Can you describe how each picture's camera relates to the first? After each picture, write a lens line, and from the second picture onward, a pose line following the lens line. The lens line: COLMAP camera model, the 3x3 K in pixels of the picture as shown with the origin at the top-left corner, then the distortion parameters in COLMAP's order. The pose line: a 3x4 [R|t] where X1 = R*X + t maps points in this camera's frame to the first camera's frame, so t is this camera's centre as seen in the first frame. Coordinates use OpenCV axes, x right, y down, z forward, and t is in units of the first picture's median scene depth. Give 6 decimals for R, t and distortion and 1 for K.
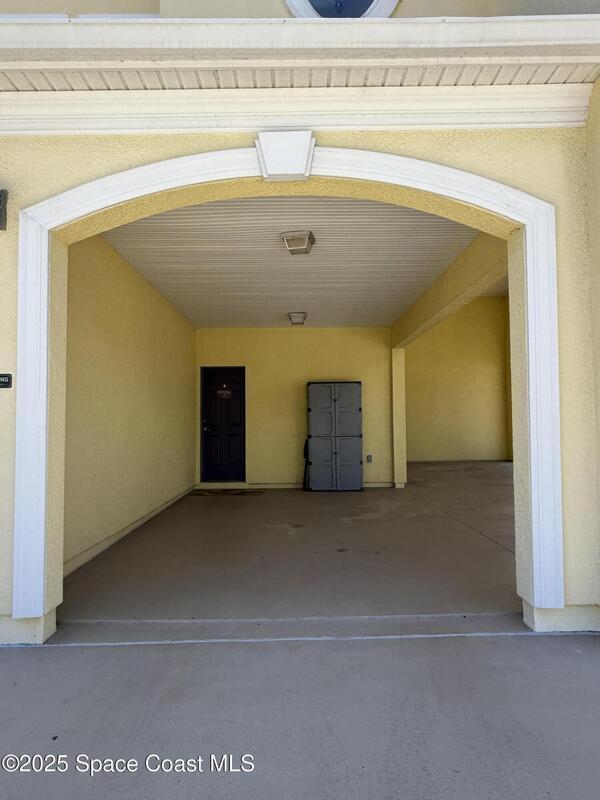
lens RADIAL K [[509.3, 0, 298.7], [0, 509.3, 399.5], [0, 0, 1]] dist [-0.004085, -0.000138]
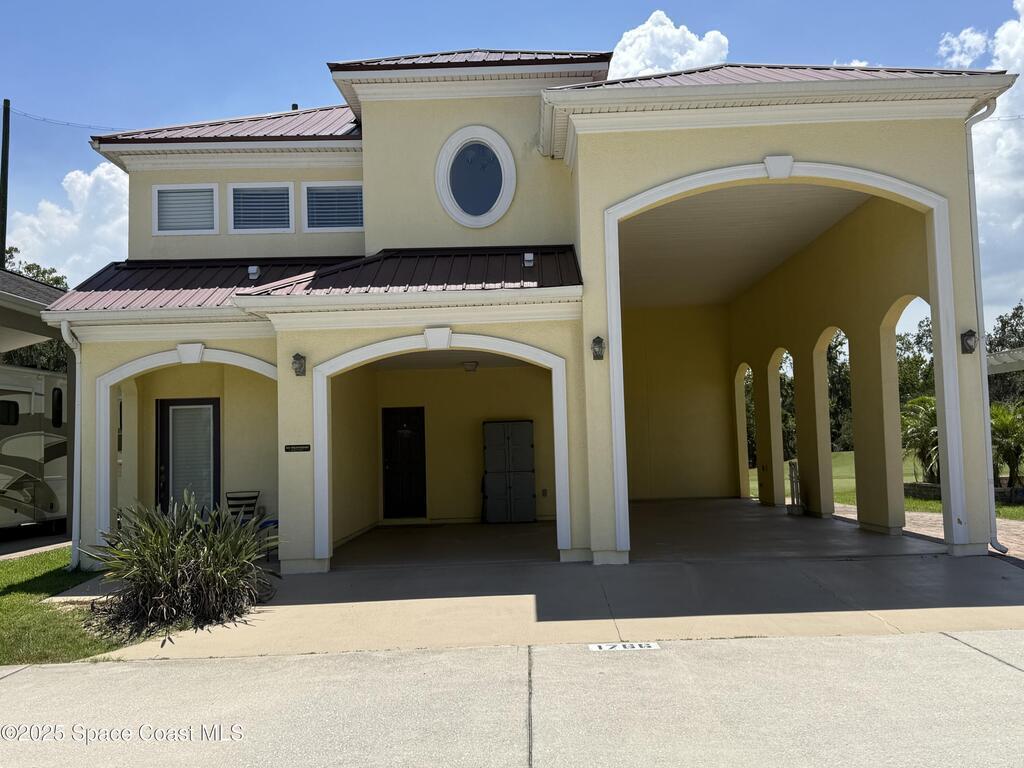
lens RADIAL K [[916.9, 0, 512.7], [0, 916.9, 384.0], [0, 0, 1]] dist [0.001464, -0.005697]
pose [[0.999637, -0.022021, -0.015527, 0.110933], [0.021603, 0.999413, -0.026583, -0.059382], [0.016103, 0.026238, 0.999526, -0.912539]]
